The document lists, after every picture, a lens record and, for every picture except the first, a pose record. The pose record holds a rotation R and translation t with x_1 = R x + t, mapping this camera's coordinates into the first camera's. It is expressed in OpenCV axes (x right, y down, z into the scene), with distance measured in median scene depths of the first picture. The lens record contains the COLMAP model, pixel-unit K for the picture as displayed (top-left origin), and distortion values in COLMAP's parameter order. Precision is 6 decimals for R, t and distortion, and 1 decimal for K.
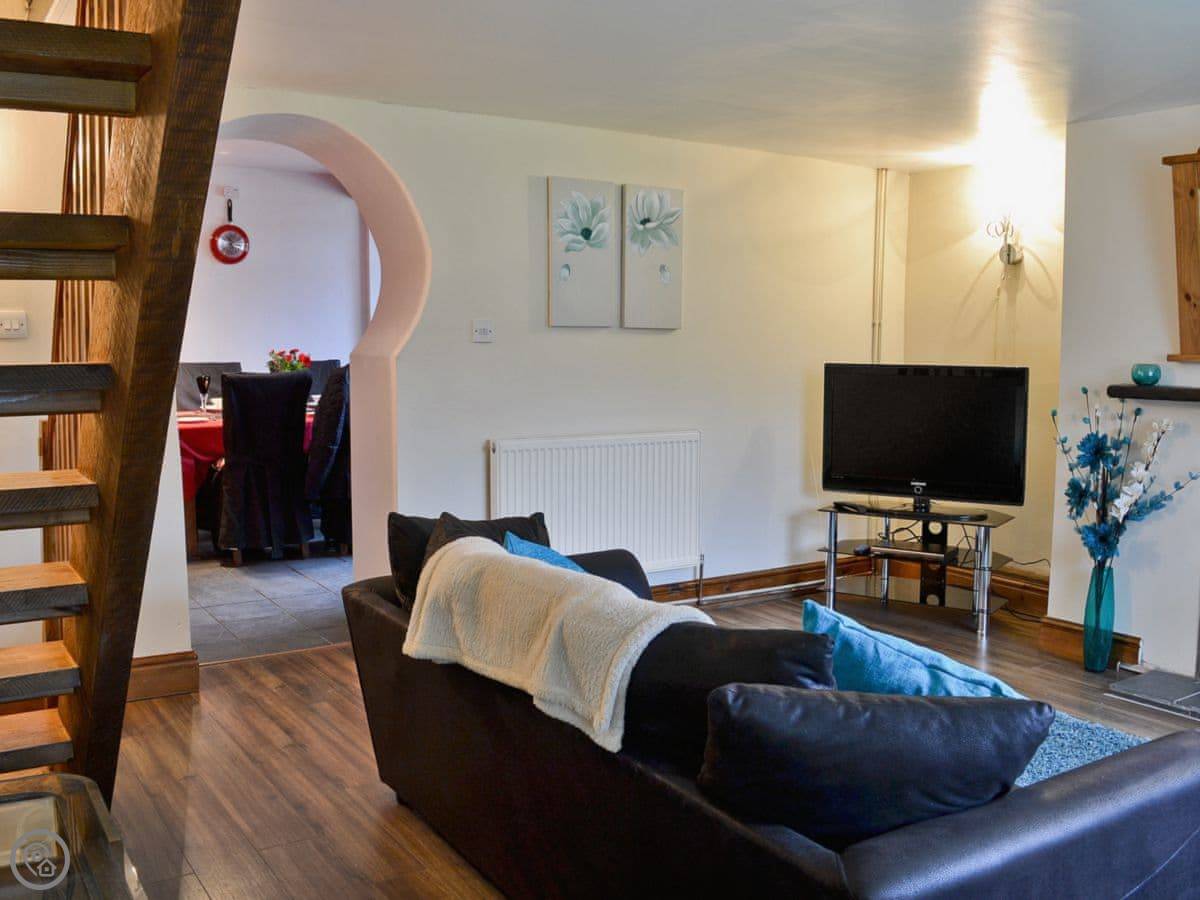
lens RADIAL K [[1153.3, 0, 600.0], [0, 1153.3, 450.0], [0, 0, 1]] dist [-0.002723, -0.006753]
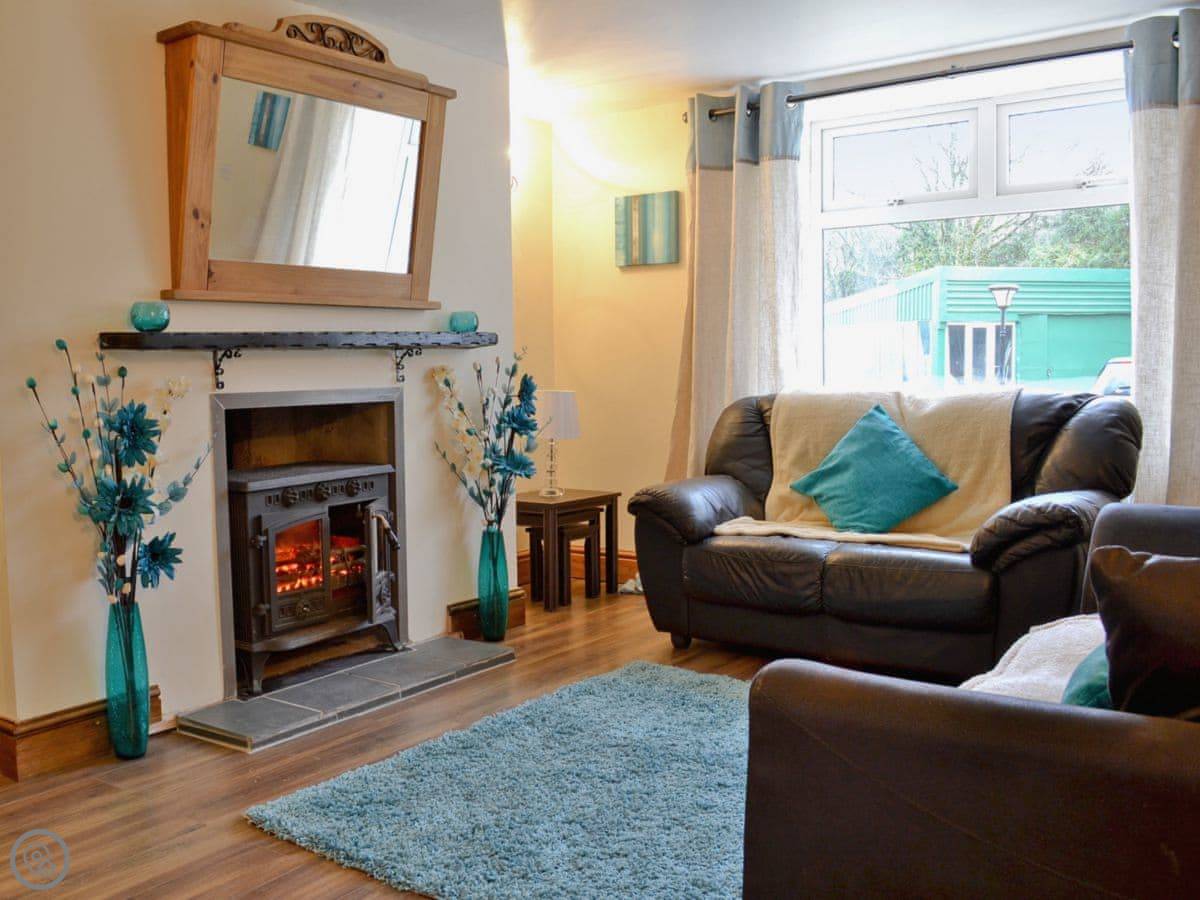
lens RADIAL K [[1153.3, 0, 600.0], [0, 1153.3, 450.0], [0, 0, 1]] dist [-0.002723, -0.006753]
pose [[-0.342775, -0.085101, 0.935555, -0.291846], [0.101205, 0.986747, 0.126838, -0.045657], [-0.933950, 0.138160, -0.329620, 0.963751]]
